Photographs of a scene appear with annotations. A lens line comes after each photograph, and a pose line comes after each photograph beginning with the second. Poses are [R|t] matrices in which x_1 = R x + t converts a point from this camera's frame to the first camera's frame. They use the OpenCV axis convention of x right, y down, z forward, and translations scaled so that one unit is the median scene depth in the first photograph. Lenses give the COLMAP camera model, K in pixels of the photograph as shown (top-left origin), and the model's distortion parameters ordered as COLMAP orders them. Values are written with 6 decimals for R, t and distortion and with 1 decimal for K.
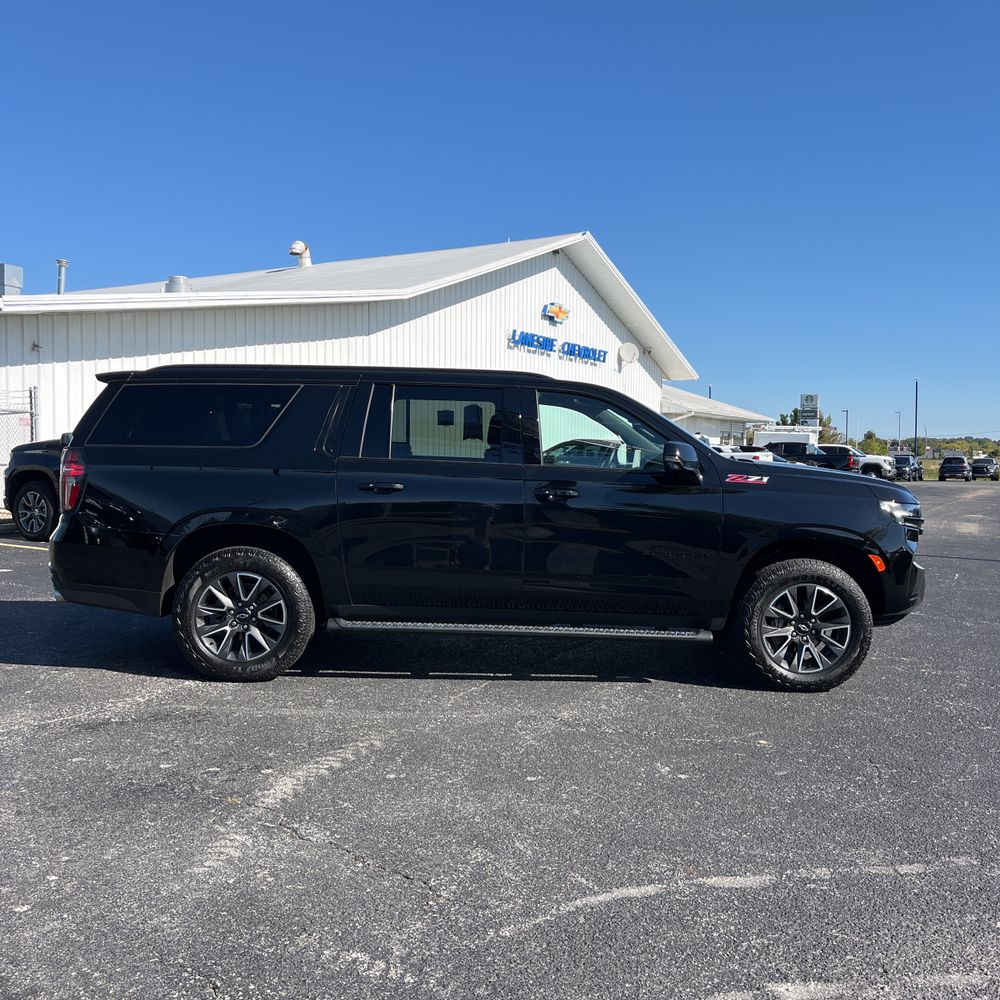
lens RADIAL K [[1018.9, 0, 498.6], [0, 1018.9, 489.9], [0, 0, 1]] dist [0.066844, -0.122140]
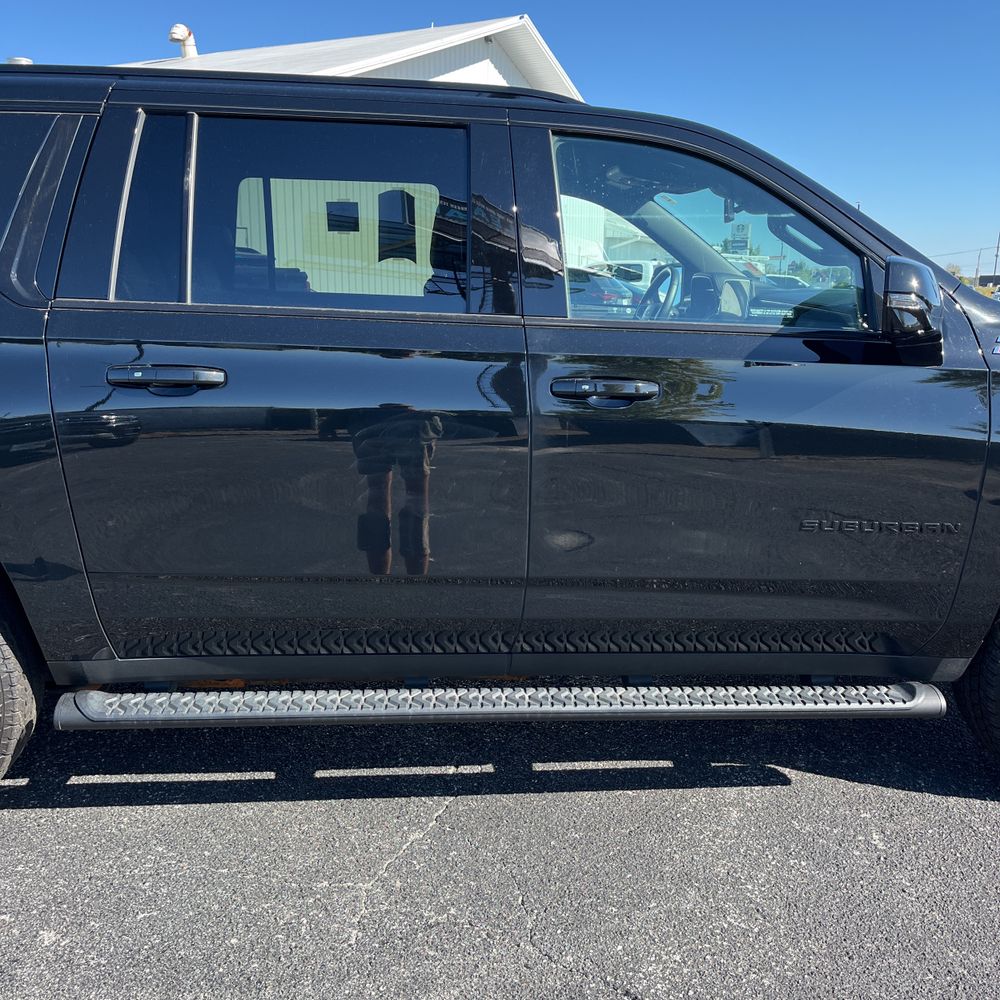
lens RADIAL K [[1020.0, 0, 490.3], [0, 1020.0, 497.9], [0, 0, 1]] dist [0.070084, -0.123914]
pose [[0.997862, -0.018499, 0.062680, -0.013866], [0.007608, 0.985462, 0.169725, -0.019303], [-0.064908, -0.168885, 0.983496, 0.491241]]
